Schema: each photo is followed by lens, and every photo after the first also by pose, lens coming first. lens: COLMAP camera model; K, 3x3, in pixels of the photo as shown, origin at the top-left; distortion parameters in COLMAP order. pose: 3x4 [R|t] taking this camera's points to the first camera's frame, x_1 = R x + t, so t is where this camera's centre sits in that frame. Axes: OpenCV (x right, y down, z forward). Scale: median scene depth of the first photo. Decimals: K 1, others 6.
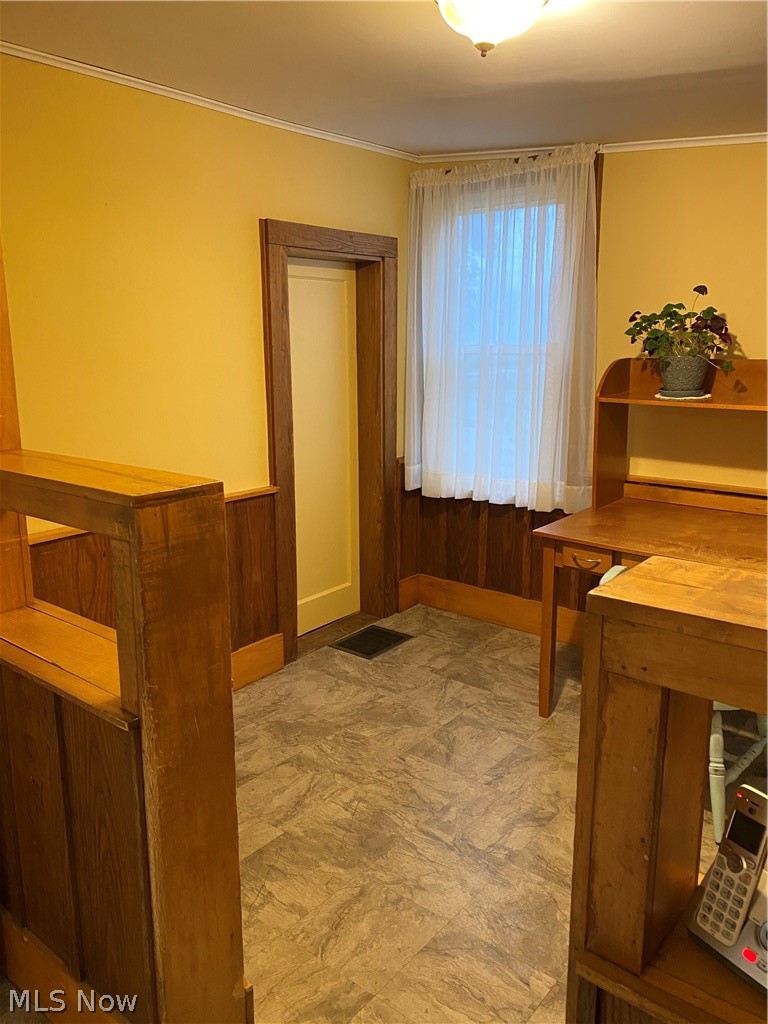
lens RADIAL K [[810.6, 0, 386.4], [0, 810.6, 500.7], [0, 0, 1]] dist [0.008731, 0.006129]
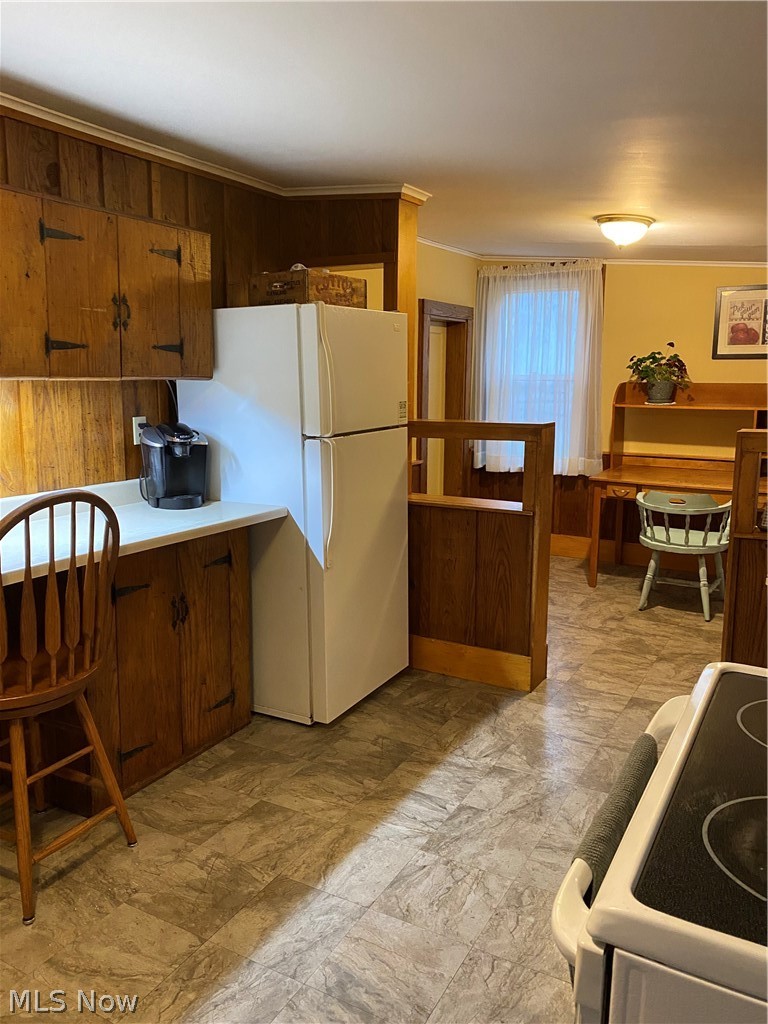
lens RADIAL K [[792.8, 0, 384.0], [0, 792.8, 512.0], [0, 0, 1]] dist [-0.000575, -0.002879]
pose [[0.987103, -0.020219, 0.158808, -0.502330], [0.024774, 0.999335, -0.026756, 0.137434], [-0.158161, 0.030345, 0.986947, -0.596705]]
